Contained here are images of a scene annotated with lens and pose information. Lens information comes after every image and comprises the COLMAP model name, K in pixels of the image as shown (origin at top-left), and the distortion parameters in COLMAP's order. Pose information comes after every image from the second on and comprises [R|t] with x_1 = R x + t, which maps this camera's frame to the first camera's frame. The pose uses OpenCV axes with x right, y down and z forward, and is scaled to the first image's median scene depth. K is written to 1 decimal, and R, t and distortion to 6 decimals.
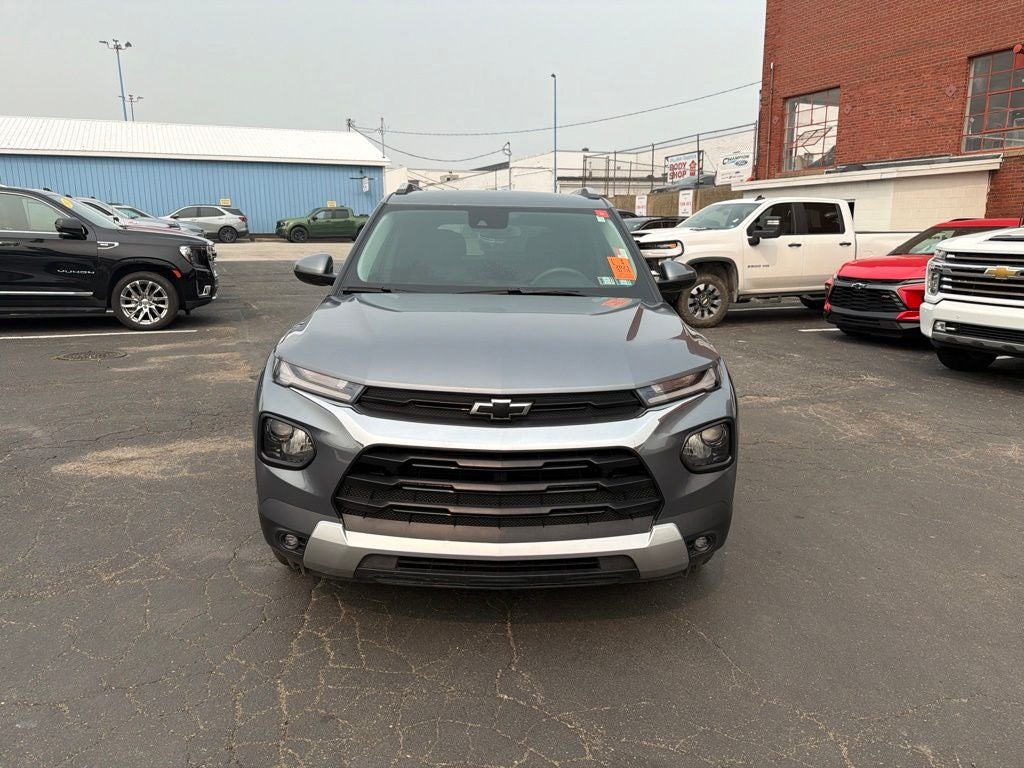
lens RADIAL K [[719.6, 0, 519.0], [0, 719.6, 374.9], [0, 0, 1]] dist [0.056451, -0.077155]
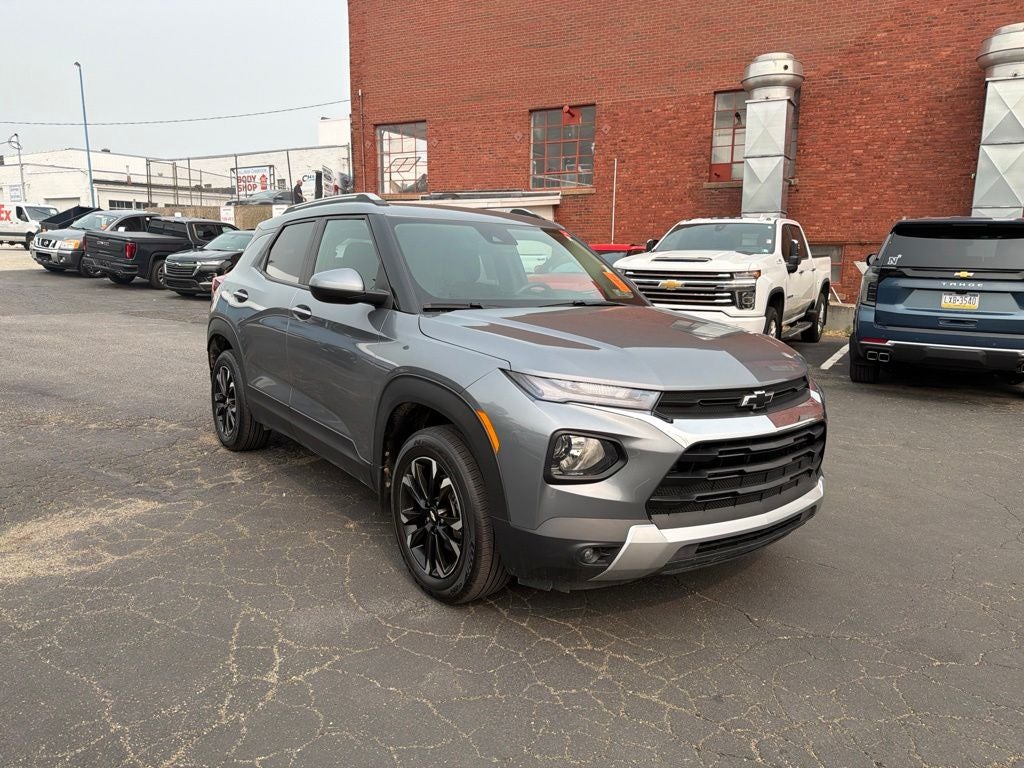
lens RADIAL K [[719.6, 0, 519.0], [0, 719.6, 374.9], [0, 0, 1]] dist [0.056451, -0.077155]
pose [[0.813667, -0.079788, 0.575829, -0.124192], [0.092401, 0.995694, 0.007400, -0.004541], [-0.573940, 0.047186, 0.817537, 0.030648]]
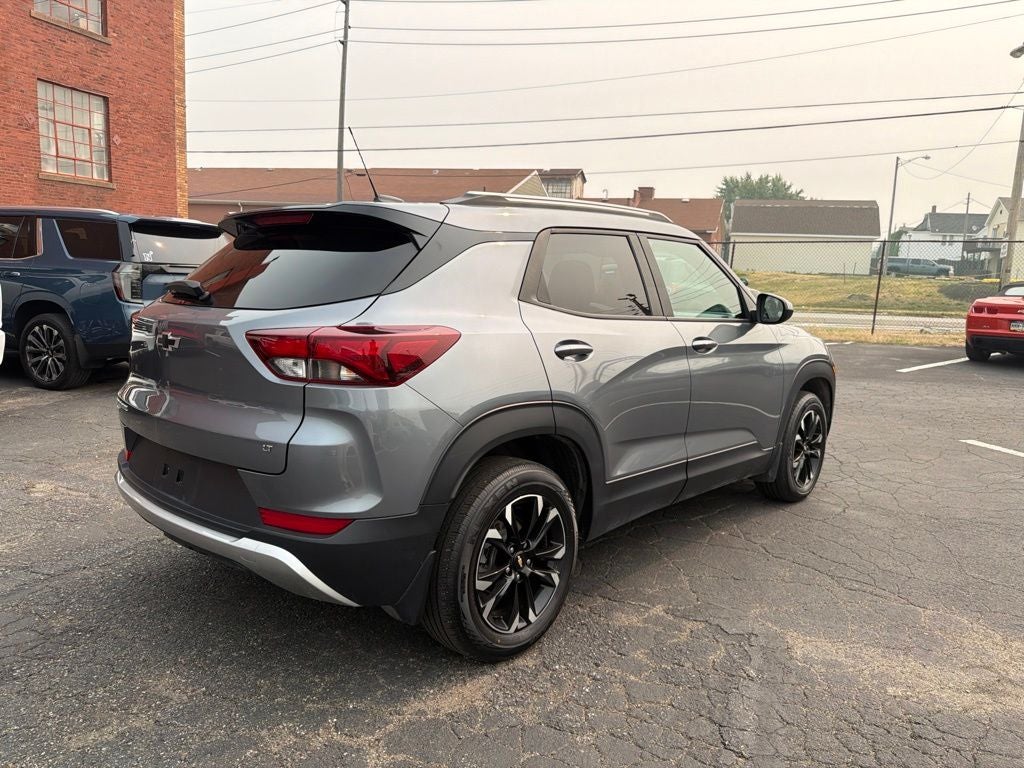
lens RADIAL K [[730.5, 0, 512.0], [0, 730.5, 384.0], [0, 0, 1]] dist [0.000066, -0.007015]
pose [[-0.718546, -0.132219, 0.682796, -0.145849], [0.092061, 0.955041, 0.281819, -0.074253], [-0.689360, 0.265358, -0.674068, 0.396136]]
